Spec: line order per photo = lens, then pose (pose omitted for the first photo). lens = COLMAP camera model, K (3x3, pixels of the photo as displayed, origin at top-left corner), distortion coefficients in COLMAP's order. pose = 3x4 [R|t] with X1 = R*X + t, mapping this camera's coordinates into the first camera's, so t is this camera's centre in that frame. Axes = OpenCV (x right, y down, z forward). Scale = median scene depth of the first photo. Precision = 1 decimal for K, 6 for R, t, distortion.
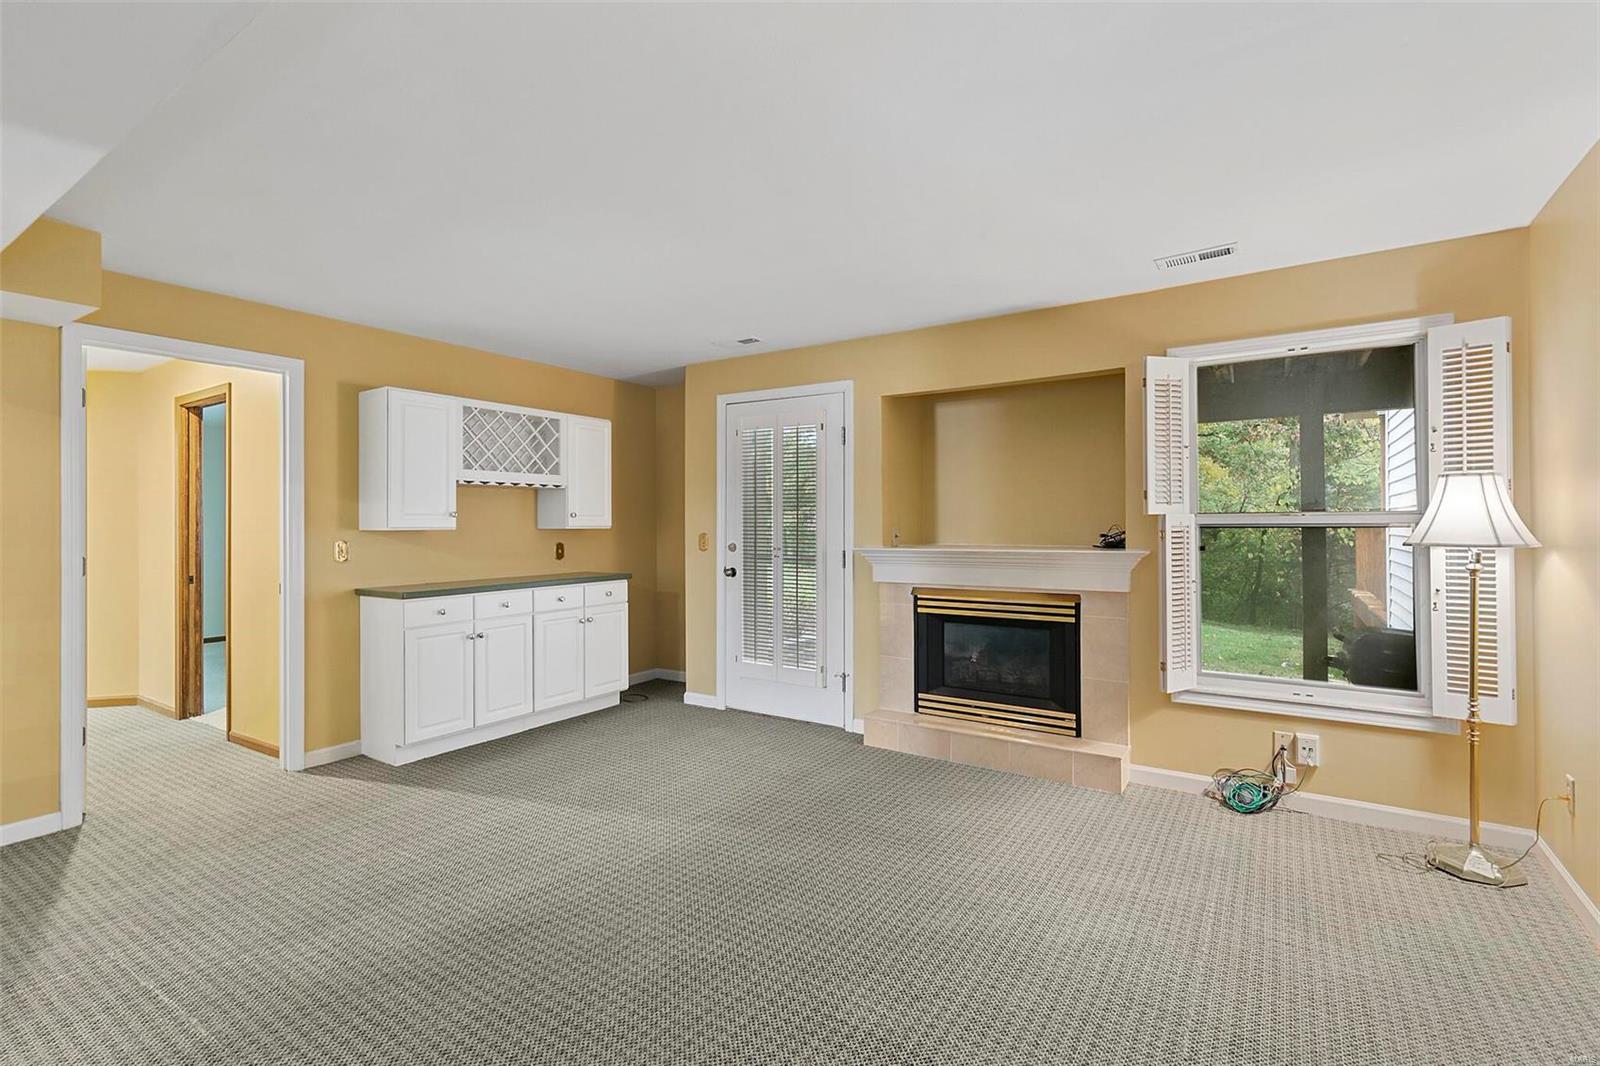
lens RADIAL K [[731.1, 0, 804.2], [0, 731.1, 519.7], [0, 0, 1]] dist [0.015606, 0.000186]
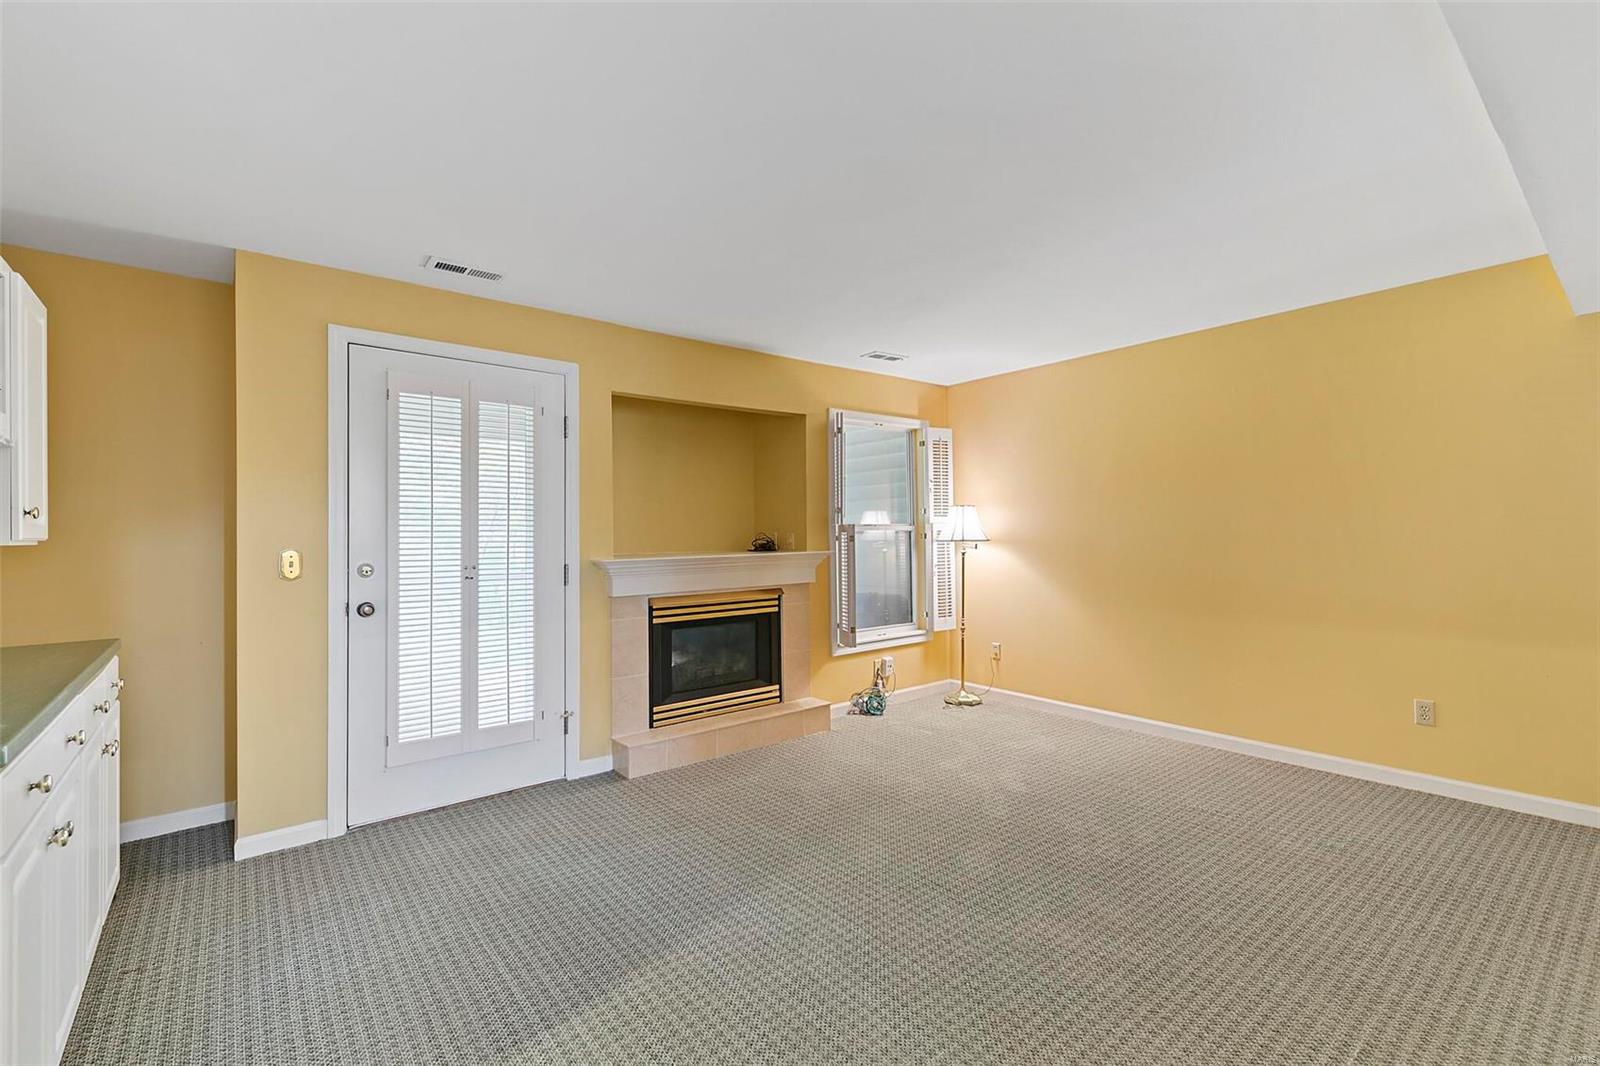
lens RADIAL K [[709.2, 0, 807.0], [0, 709.2, 525.0], [0, 0, 1]] dist [0.002777, 0.000293]
pose [[0.294918, 0.011208, 0.955457, -0.701114], [0.004545, 0.999903, -0.013132, 0.009876], [-0.955512, 0.008216, 0.294839, 0.544853]]
